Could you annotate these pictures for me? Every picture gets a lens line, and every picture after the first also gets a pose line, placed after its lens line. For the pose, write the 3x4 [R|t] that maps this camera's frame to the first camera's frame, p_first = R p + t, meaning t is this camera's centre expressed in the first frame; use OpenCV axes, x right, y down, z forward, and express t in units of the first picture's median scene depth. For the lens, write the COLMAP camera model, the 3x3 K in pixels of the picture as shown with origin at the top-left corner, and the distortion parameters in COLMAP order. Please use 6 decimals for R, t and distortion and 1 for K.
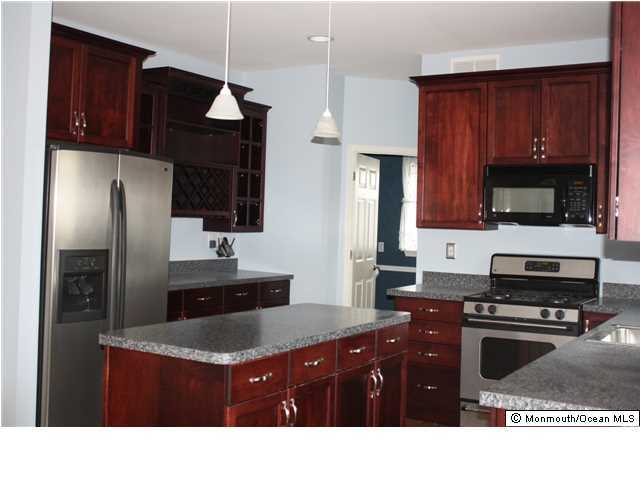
lens RADIAL K [[749.2, 0, 320.5], [0, 749.2, 211.2], [0, 0, 1]] dist [-0.032705, -0.021468]
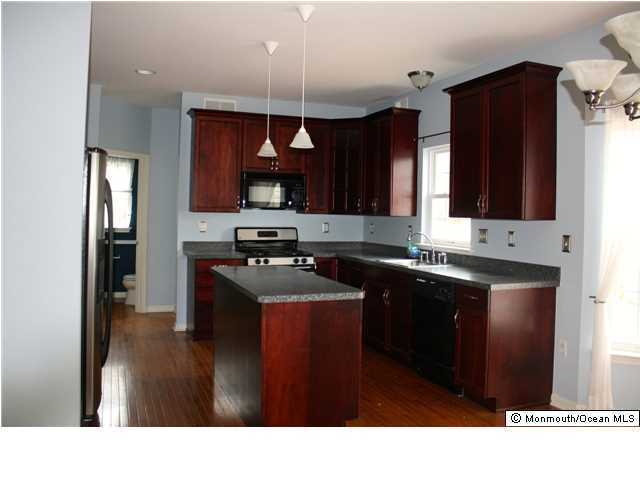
lens RADIAL K [[545.0, 0, 317.8], [0, 545.0, 209.3], [0, 0, 1]] dist [-0.097587, 0.007795]
pose [[0.607166, -0.016308, 0.794408, -0.640201], [-0.008659, 0.999594, 0.027138, -0.016005], [-0.794528, -0.023357, 0.606778, 0.188690]]
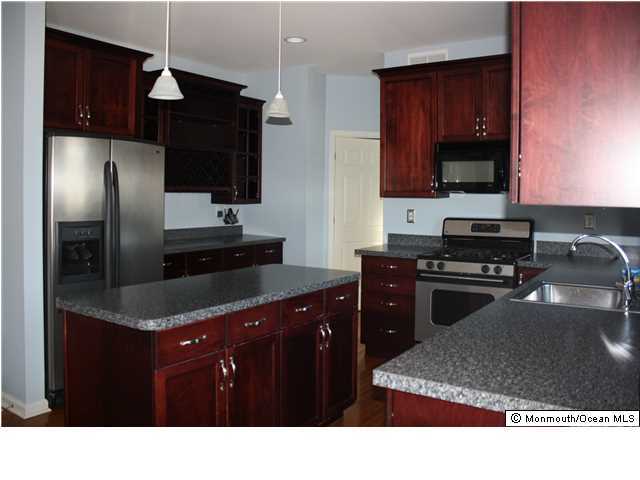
lens RADIAL K [[545.0, 0, 317.8], [0, 545.0, 209.3], [0, 0, 1]] dist [-0.097587, 0.007795]
pose [[0.998643, -0.018855, -0.048539, 0.079803], [0.020728, 0.999048, 0.038373, 0.006806], [0.047769, -0.039327, 0.998084, 0.149133]]
